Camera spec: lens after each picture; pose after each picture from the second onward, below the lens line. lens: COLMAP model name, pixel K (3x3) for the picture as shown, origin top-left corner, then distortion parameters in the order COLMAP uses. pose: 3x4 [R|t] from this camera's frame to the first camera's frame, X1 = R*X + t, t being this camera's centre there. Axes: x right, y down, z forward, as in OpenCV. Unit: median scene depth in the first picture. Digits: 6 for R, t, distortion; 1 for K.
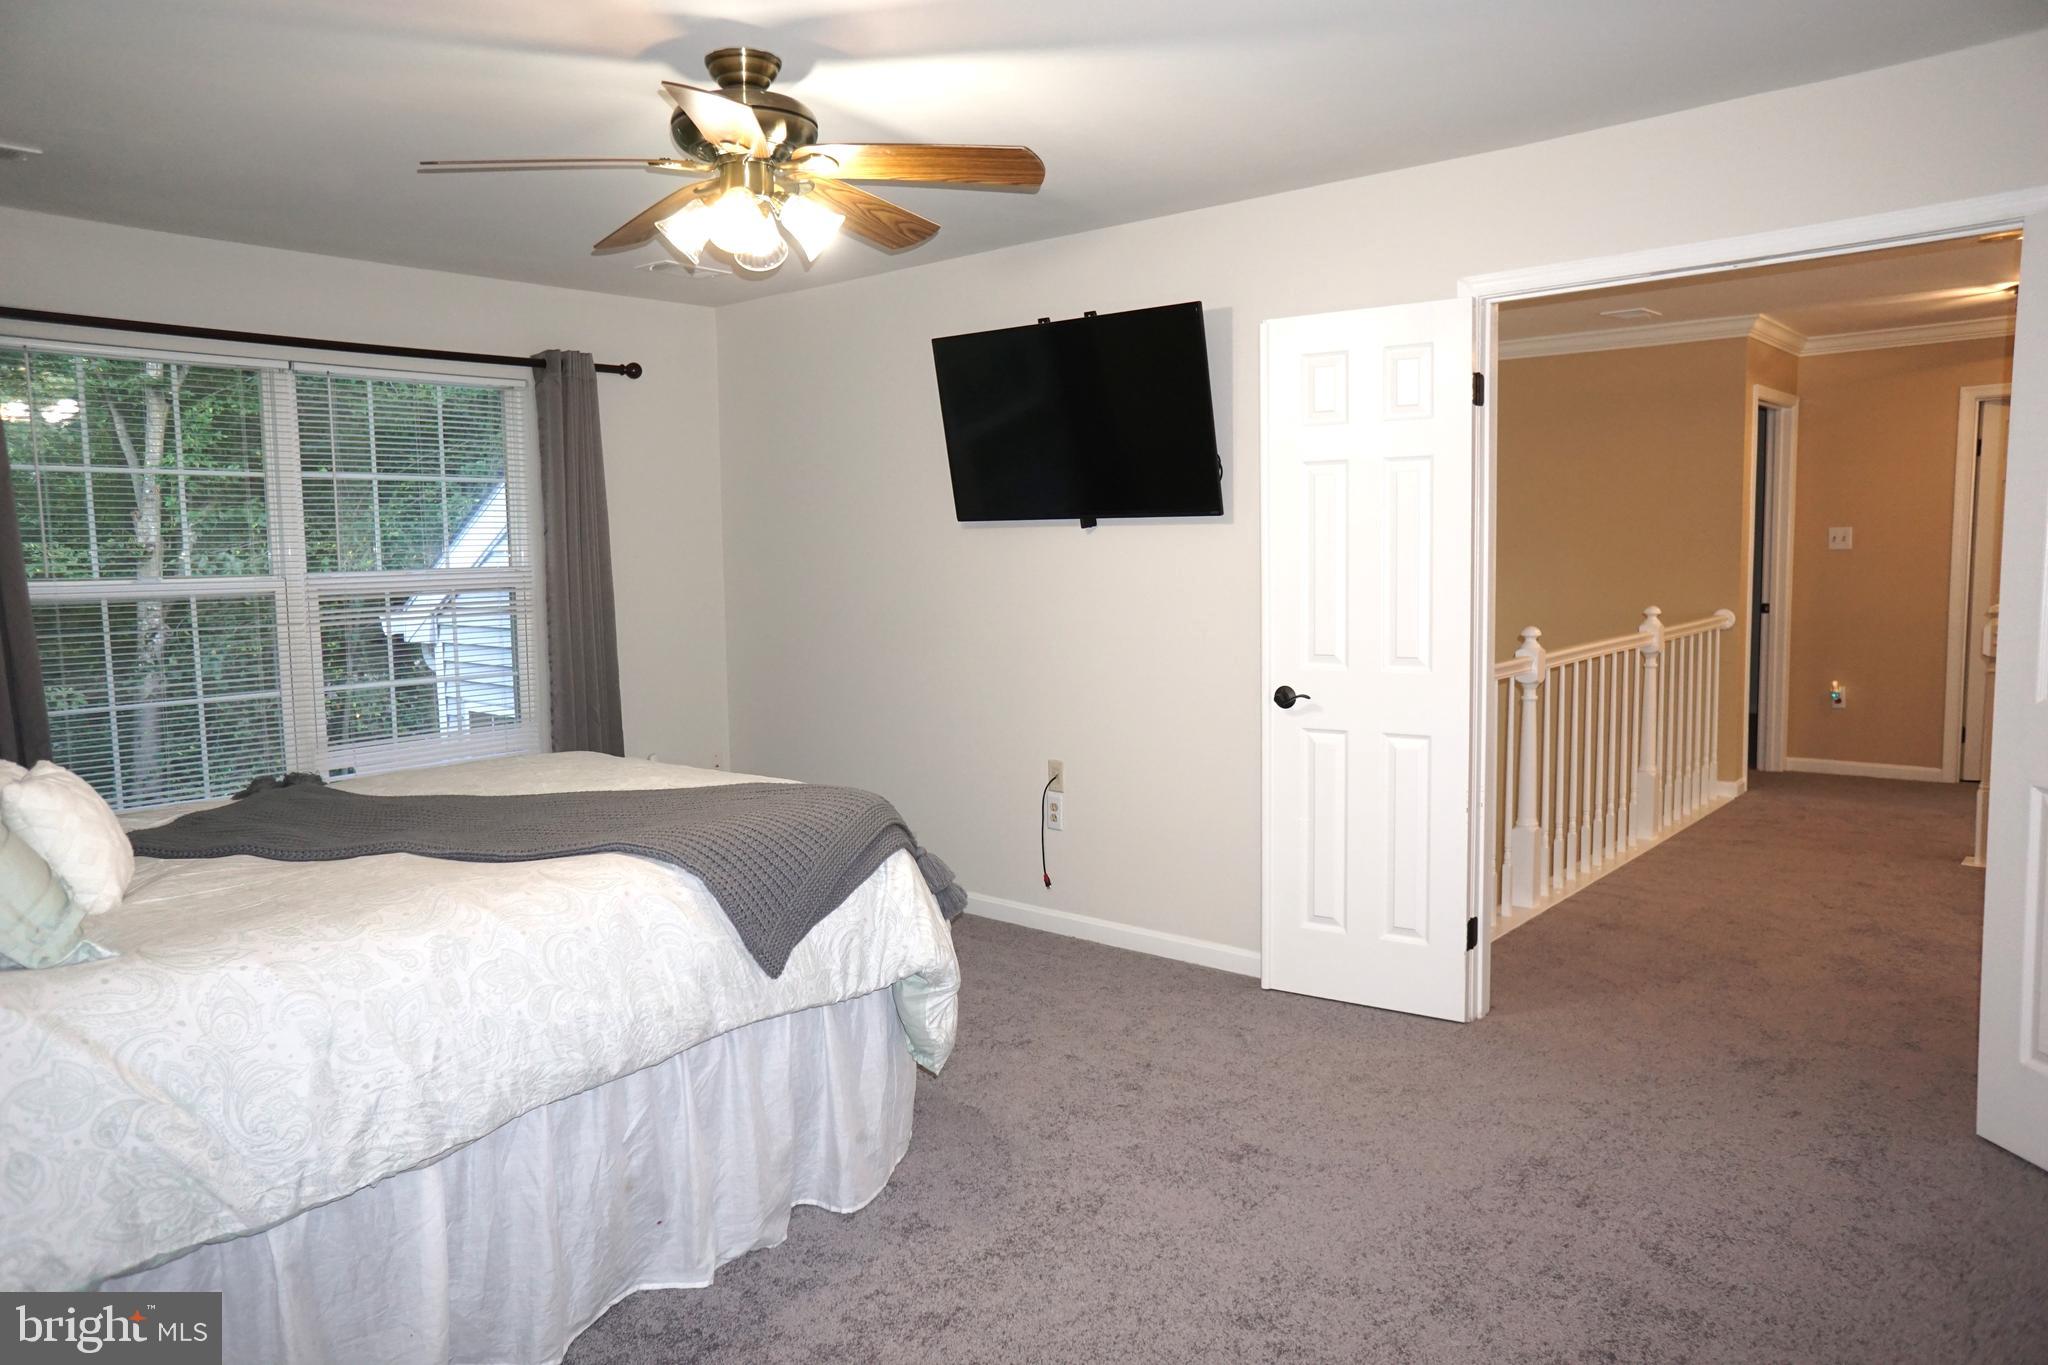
lens RADIAL K [[1388.1, 0, 1010.7], [0, 1388.1, 676.3], [0, 0, 1]] dist [-0.064017, 0.092915]
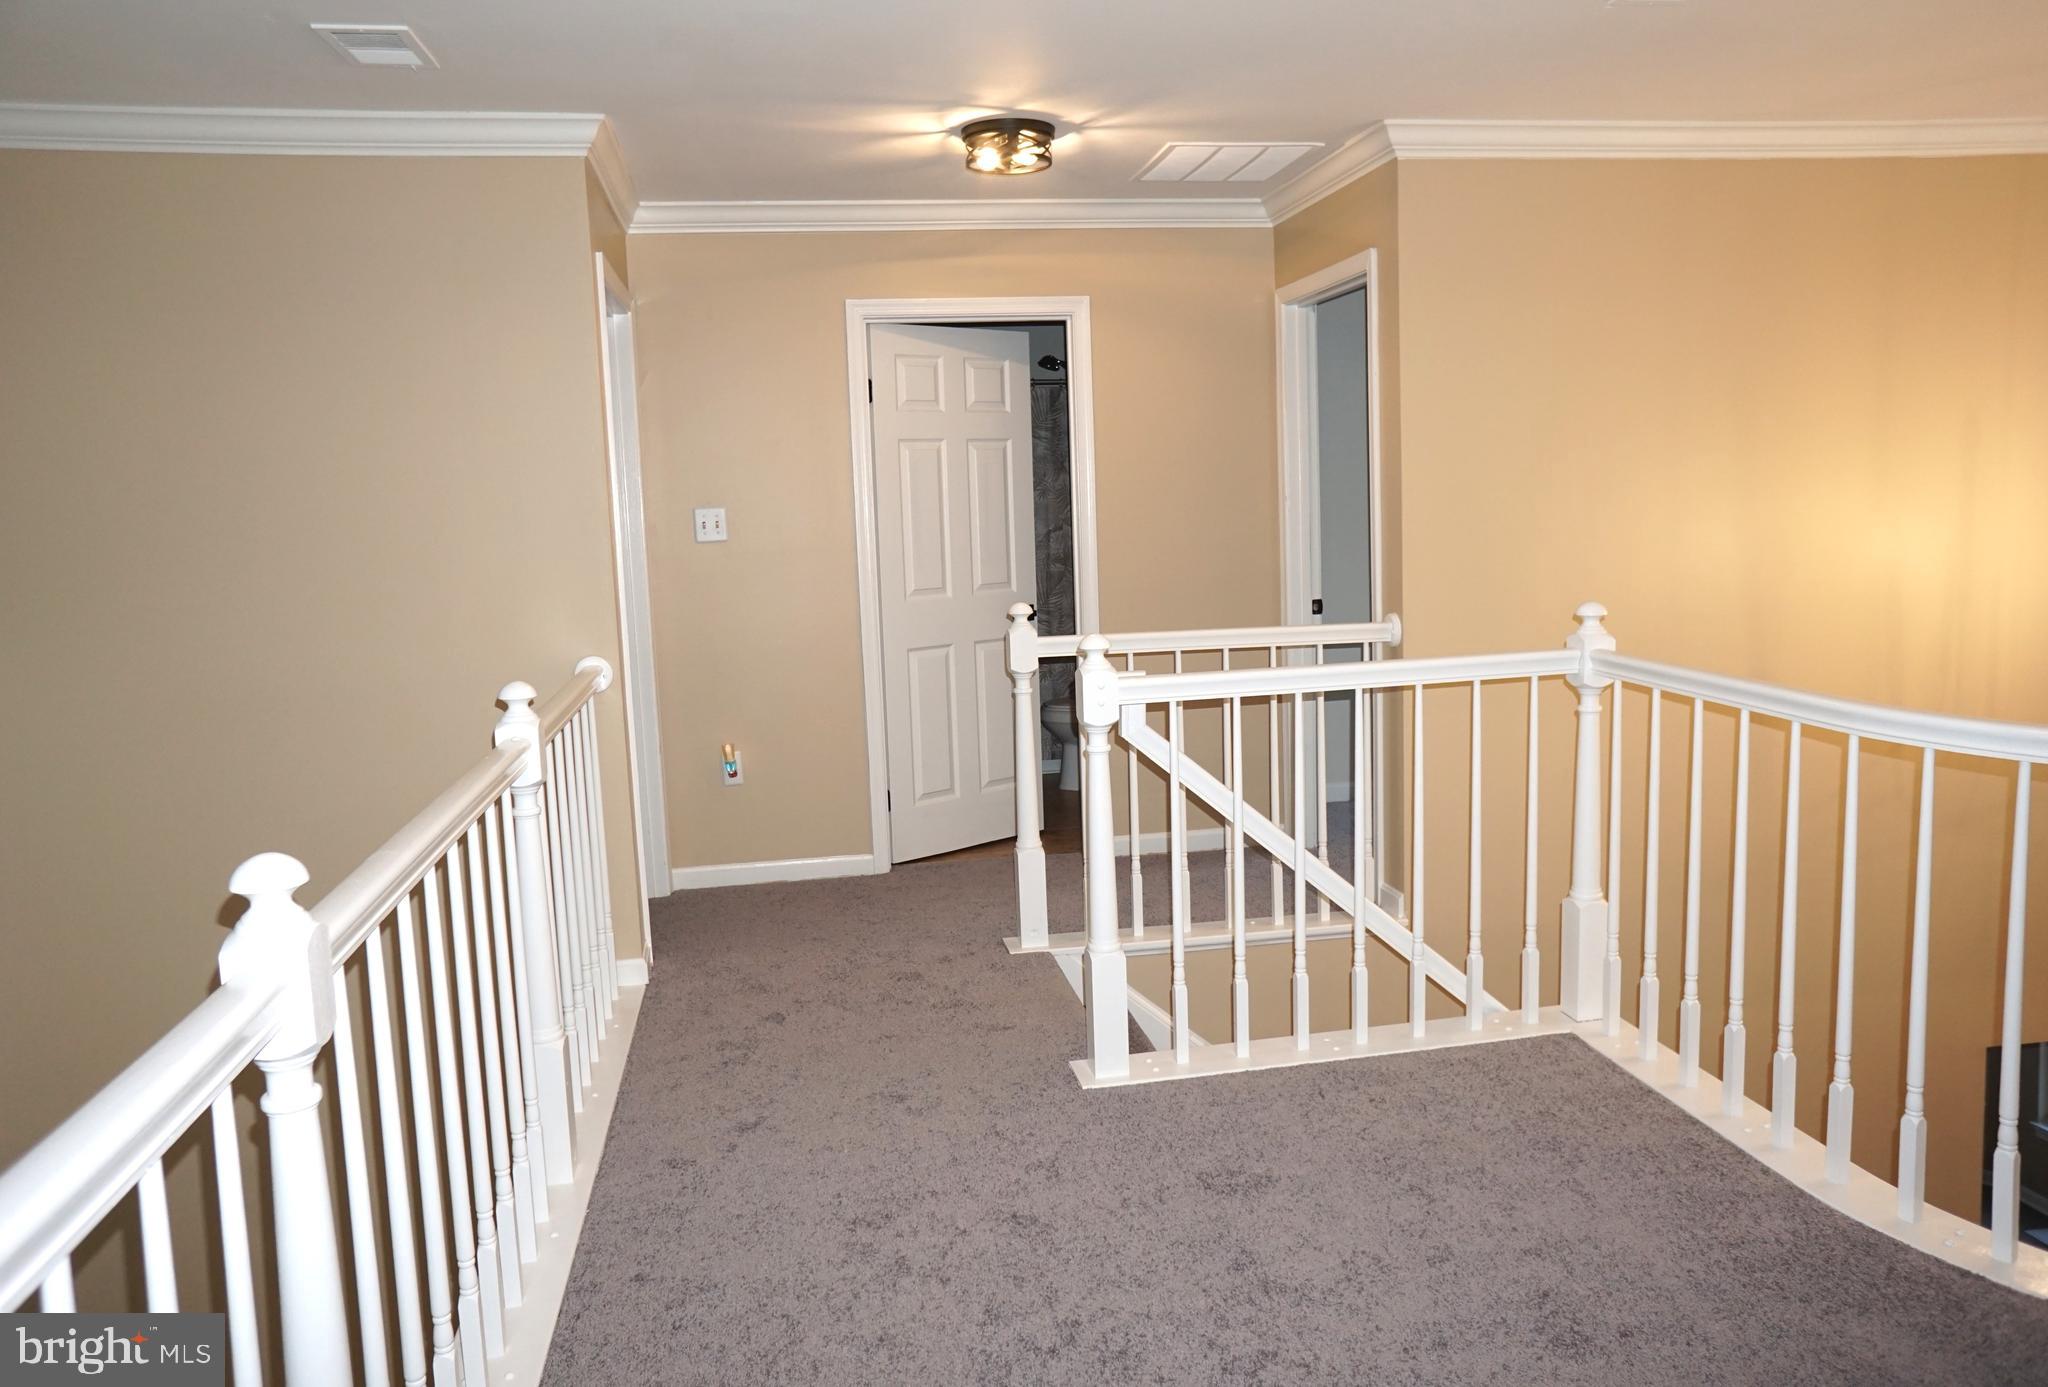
lens RADIAL K [[1476.5, 0, 1024.0], [0, 1476.5, 693.5], [0, 0, 1]] dist [-0.007050, -0.000964]
pose [[0.641798, -0.102501, 0.759992, 0.165754], [0.094751, 0.994033, 0.054051, -0.046095], [-0.760997, 0.037320, 0.647681, 0.449788]]
